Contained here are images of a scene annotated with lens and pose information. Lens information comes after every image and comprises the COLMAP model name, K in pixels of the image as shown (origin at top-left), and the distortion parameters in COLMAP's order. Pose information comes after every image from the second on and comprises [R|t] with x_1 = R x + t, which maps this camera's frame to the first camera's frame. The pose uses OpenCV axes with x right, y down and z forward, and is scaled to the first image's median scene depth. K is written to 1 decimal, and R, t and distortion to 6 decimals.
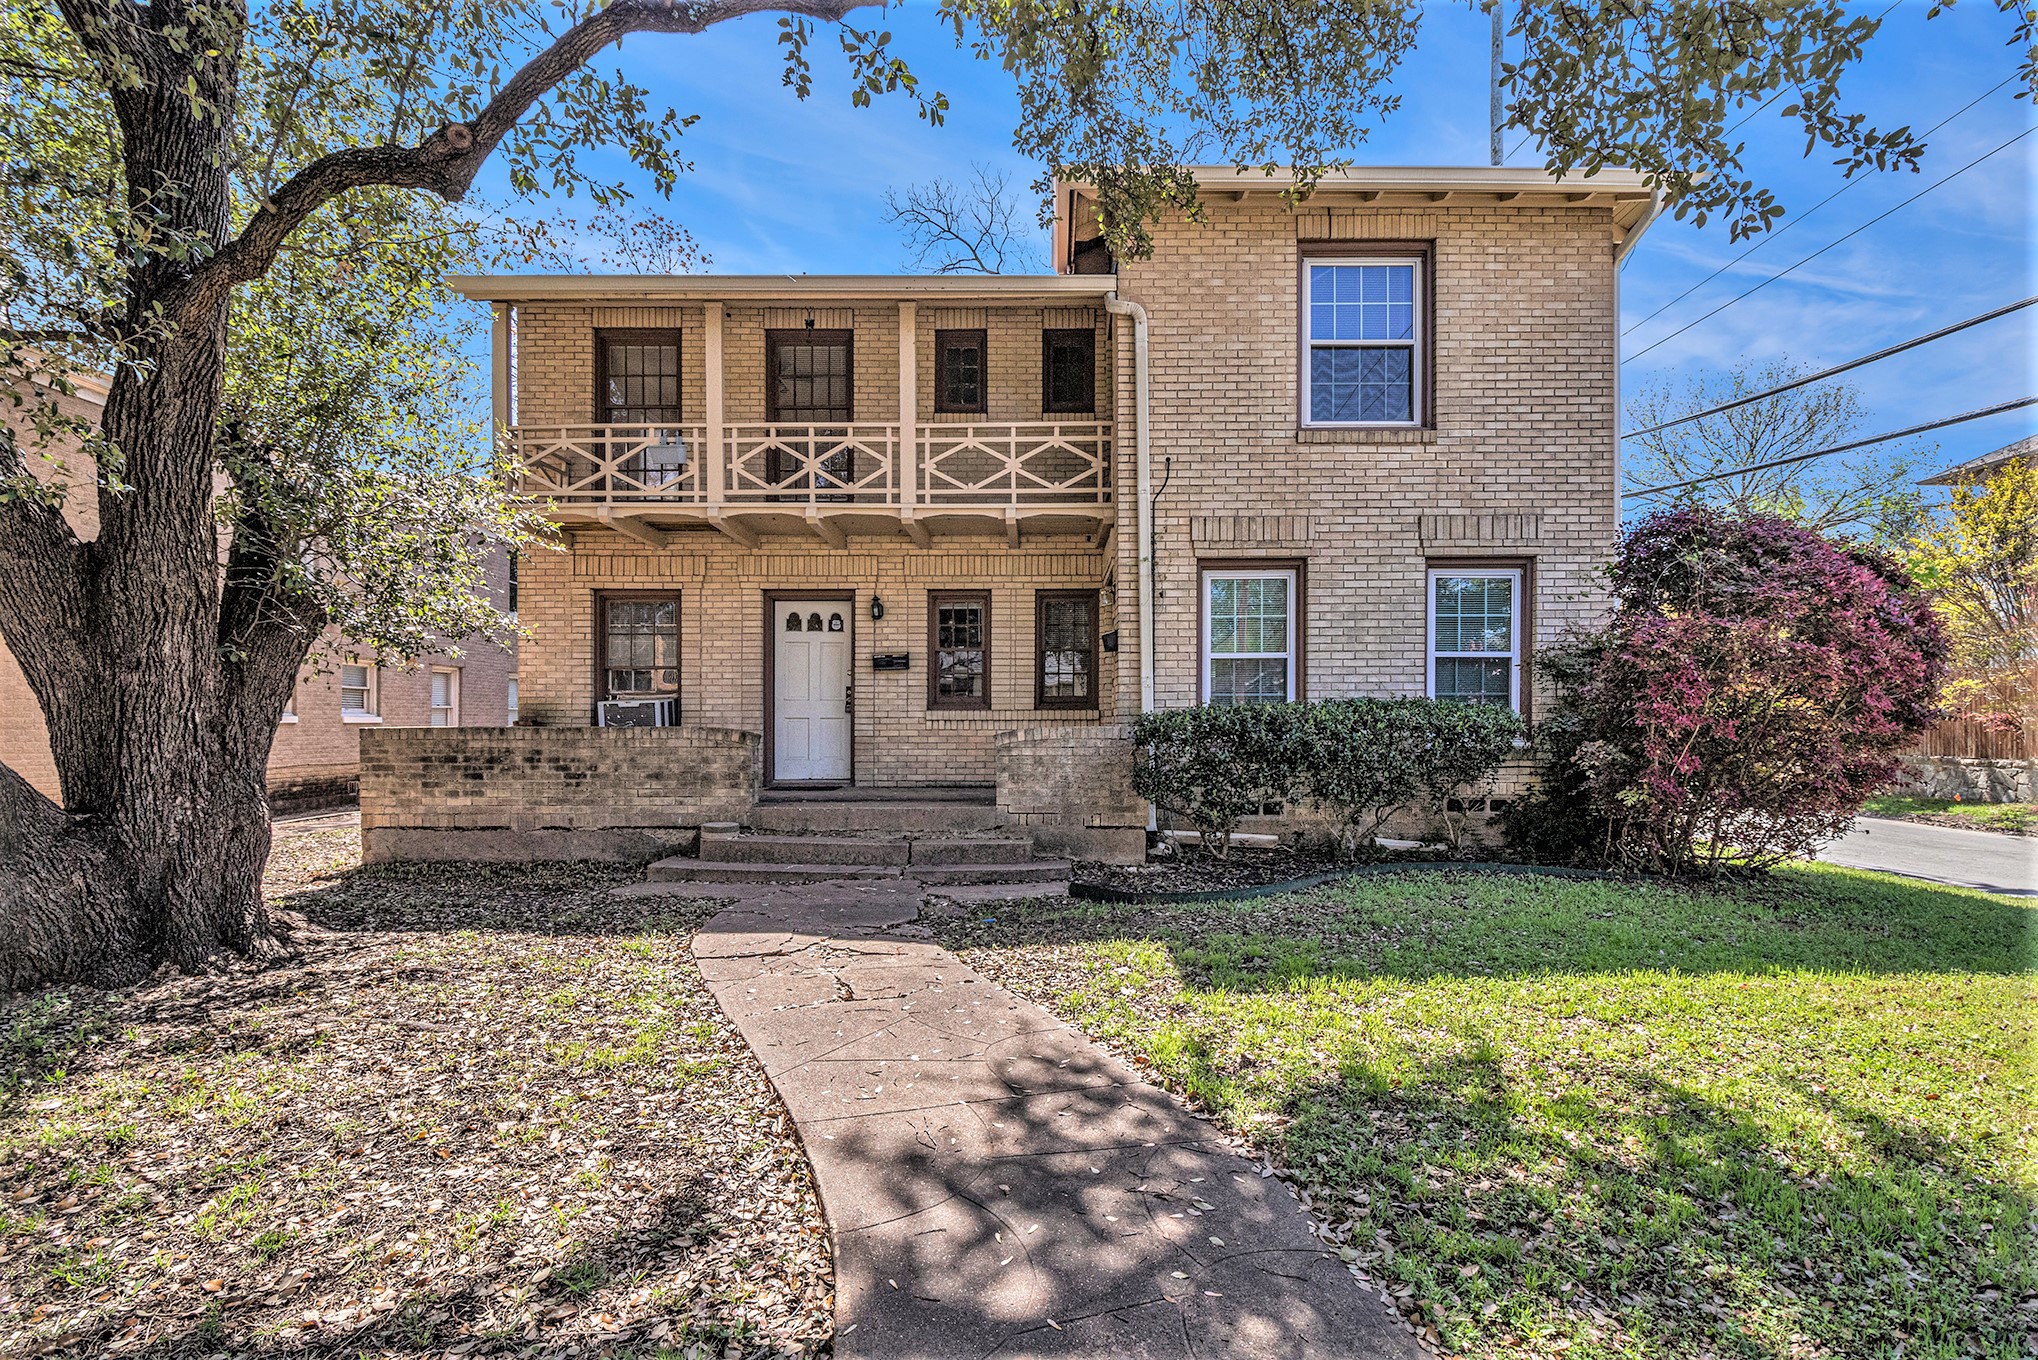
lens RADIAL K [[951.6, 0, 1015.7], [0, 951.6, 701.4], [0, 0, 1]] dist [-0.002992, -0.011604]
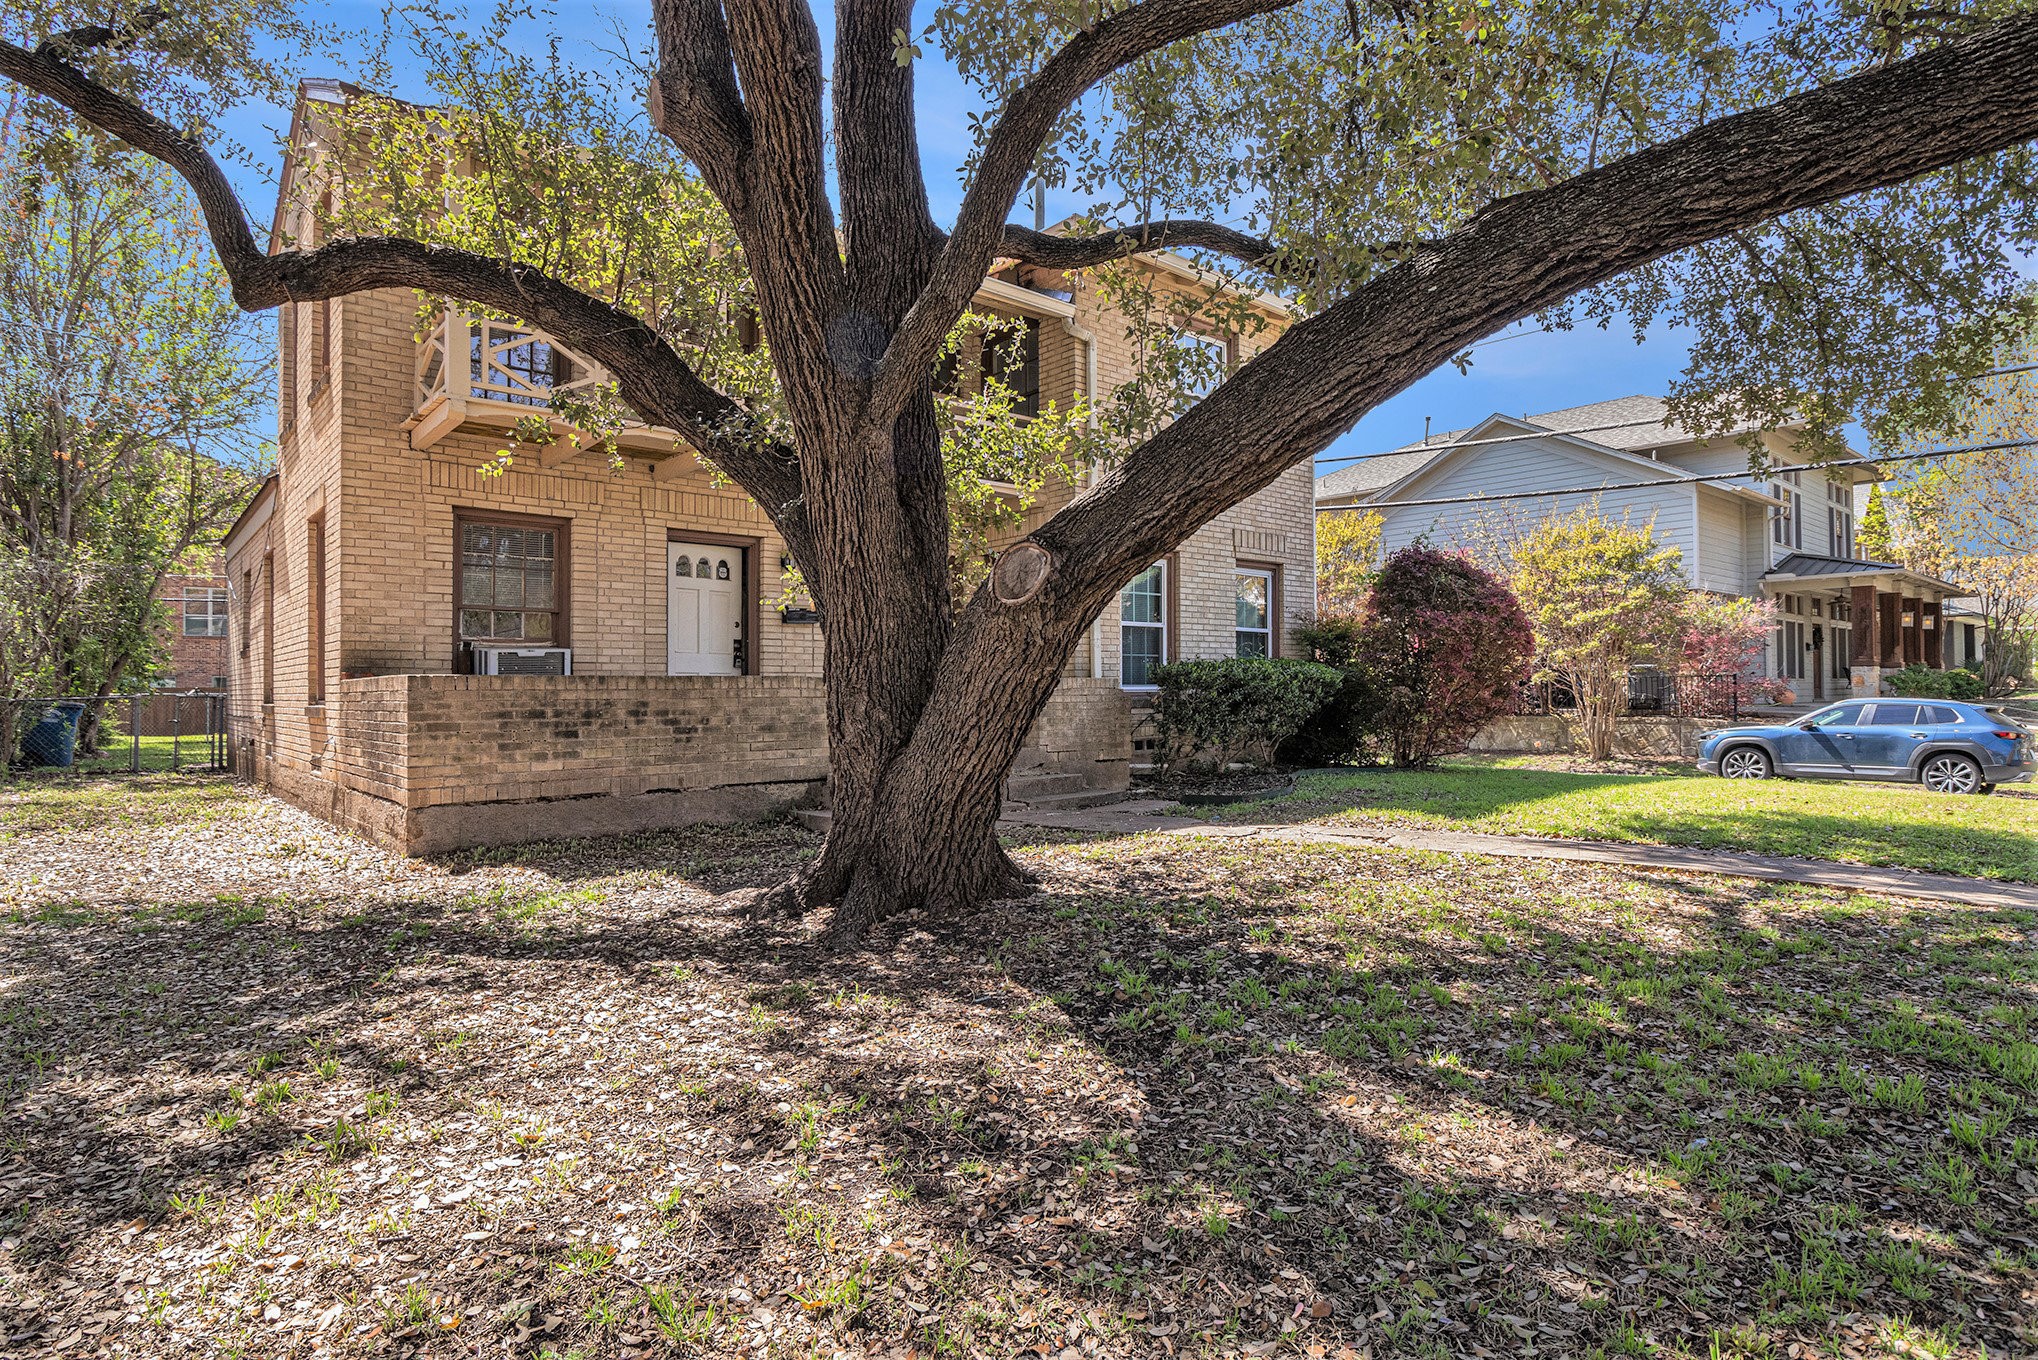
lens RADIAL K [[1100.0, 0, 1027.1], [0, 1100.0, 675.5], [0, 0, 1]] dist [-0.004647, -0.000268]
pose [[0.739373, 0.007349, 0.673256, -0.861067], [-0.005179, 0.999973, -0.005228, 0.028710], [-0.673276, 0.000379, 0.739391, 0.021362]]
